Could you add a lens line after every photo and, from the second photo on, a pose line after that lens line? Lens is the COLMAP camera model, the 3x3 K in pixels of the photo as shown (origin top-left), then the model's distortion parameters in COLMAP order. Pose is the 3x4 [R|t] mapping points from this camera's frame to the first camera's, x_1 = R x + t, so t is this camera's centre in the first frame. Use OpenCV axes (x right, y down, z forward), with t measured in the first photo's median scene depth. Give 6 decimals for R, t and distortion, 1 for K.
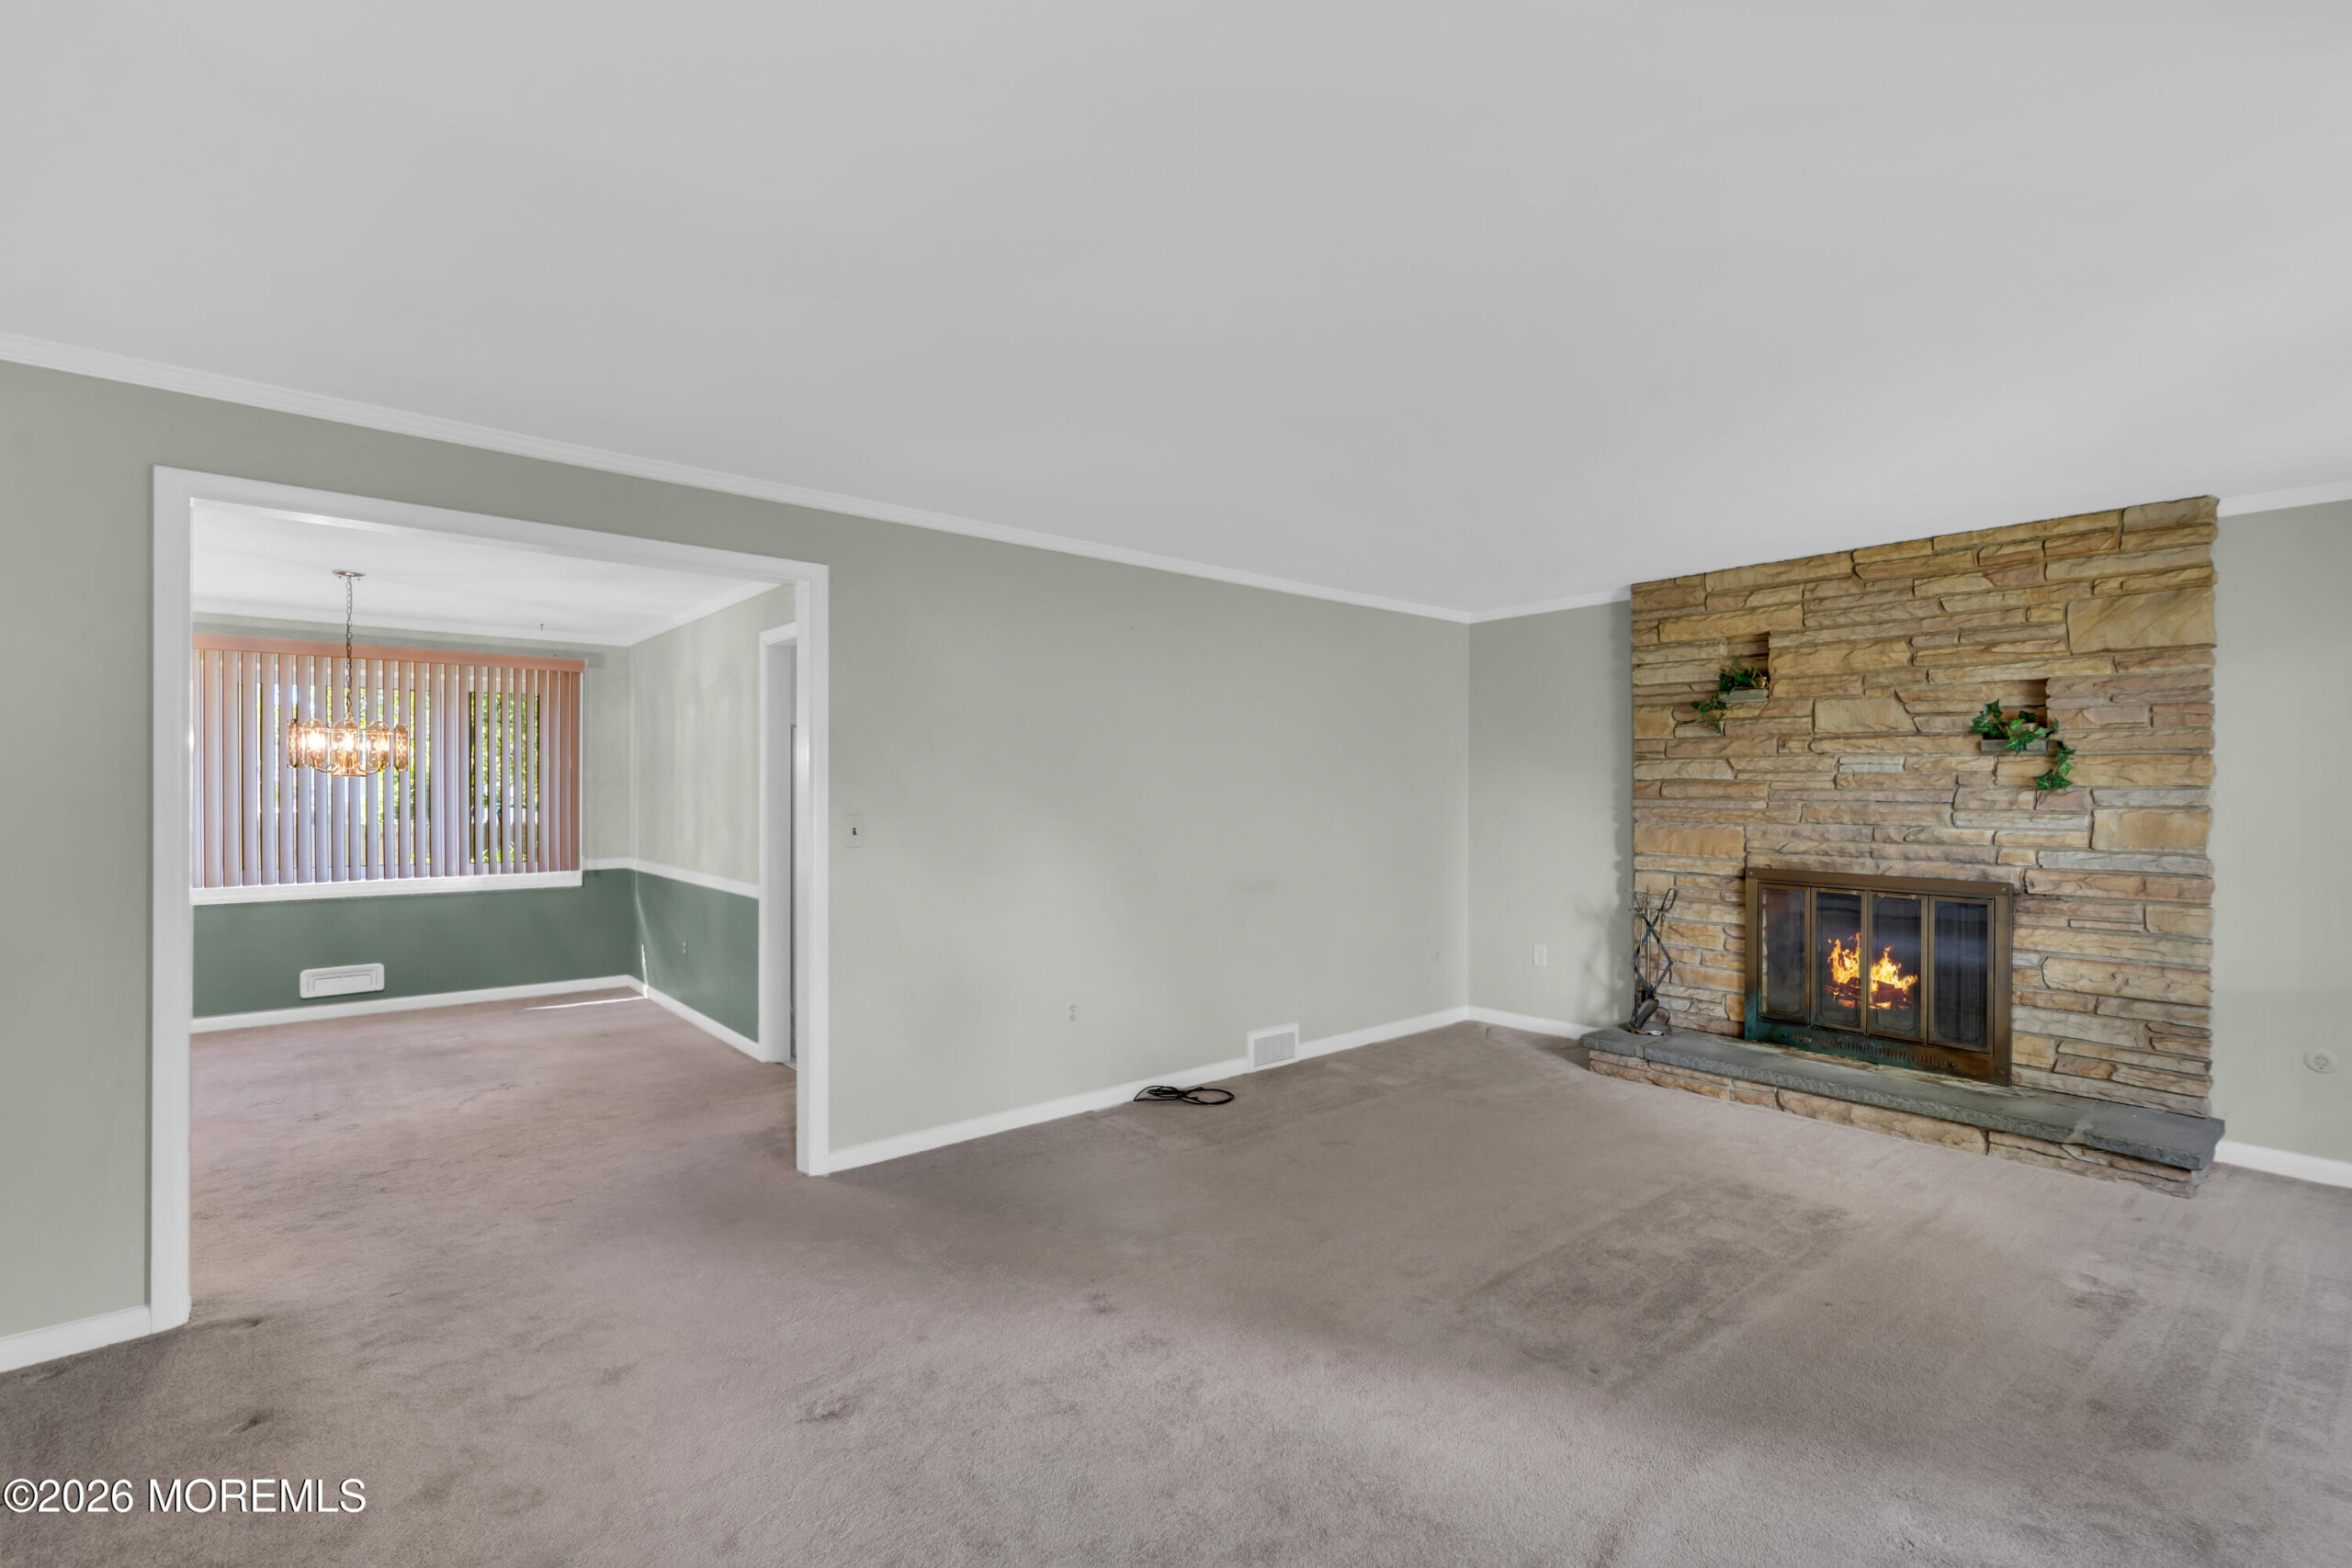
lens RADIAL K [[1057.2, 0, 1173.2], [0, 1057.2, 784.9], [0, 0, 1]] dist [0.000601, 0.002080]
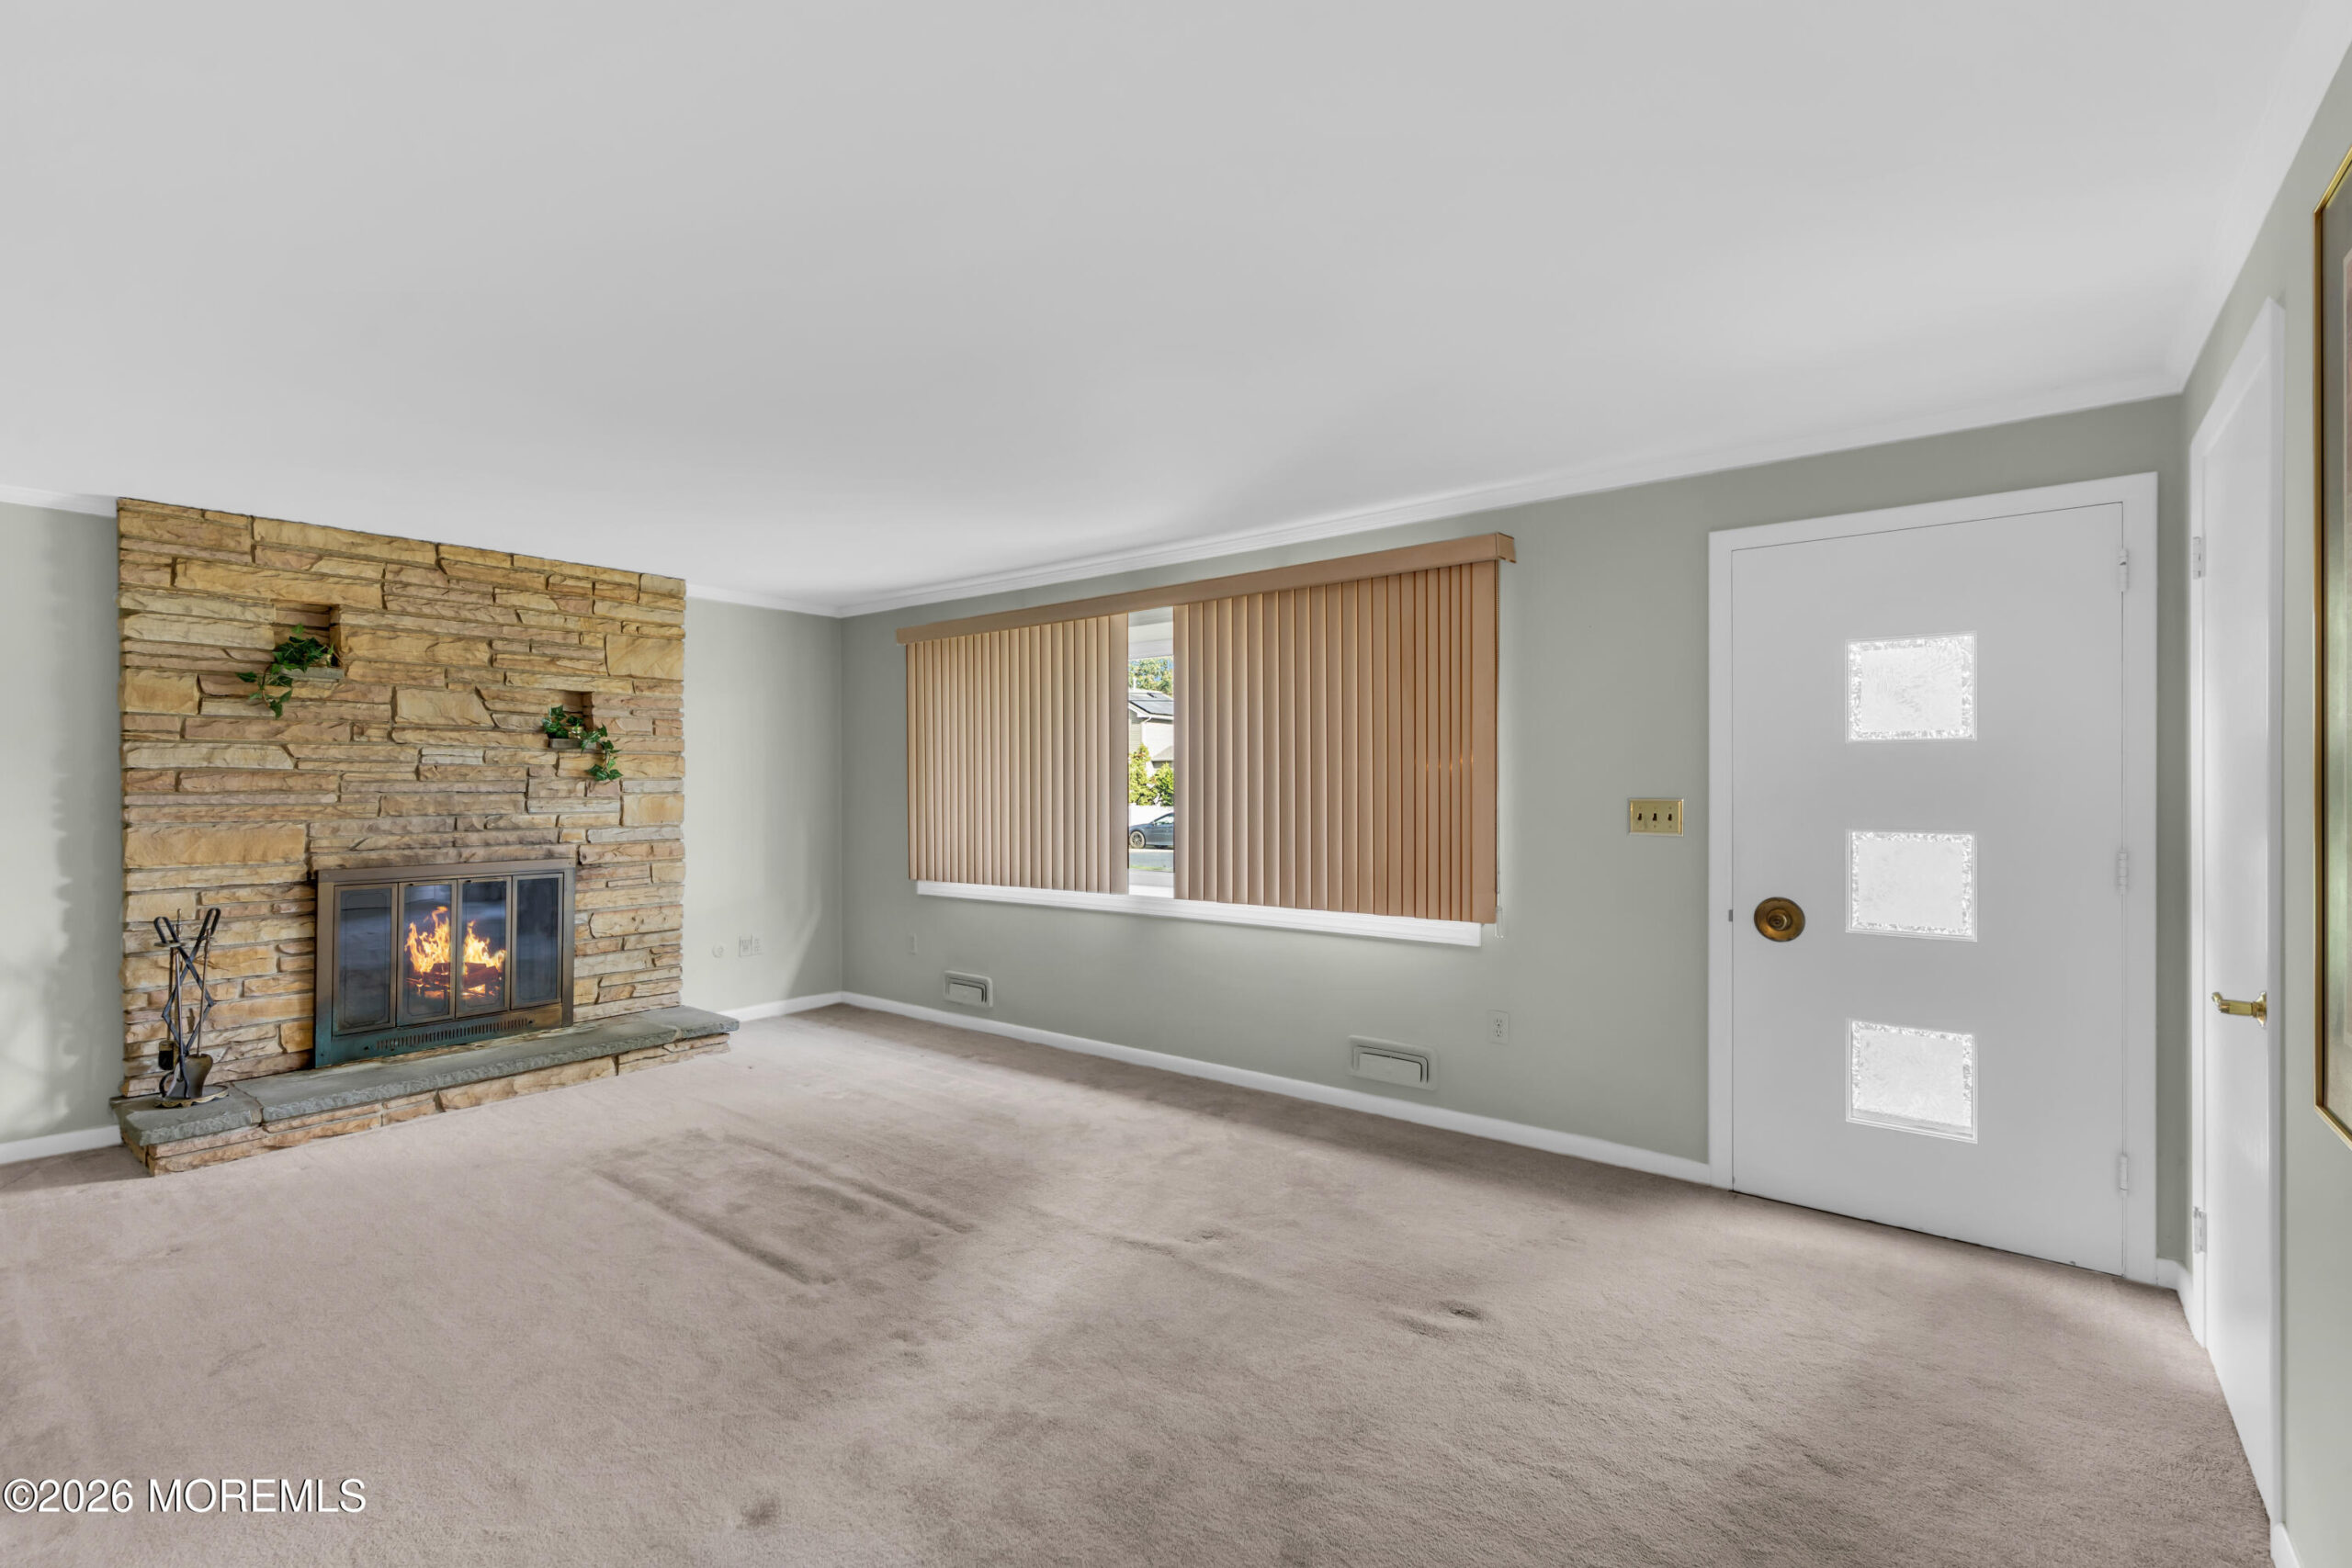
lens RADIAL K [[1057.2, 0, 1164.6], [0, 1057.2, 780.3], [0, 0, 1]] dist [0.000601, 0.002080]
pose [[-0.192759, -0.001842, 0.981244, -0.500952], [-0.002538, 0.999996, 0.001378, 0.000828], [-0.981243, -0.002225, -0.192763, 0.537668]]
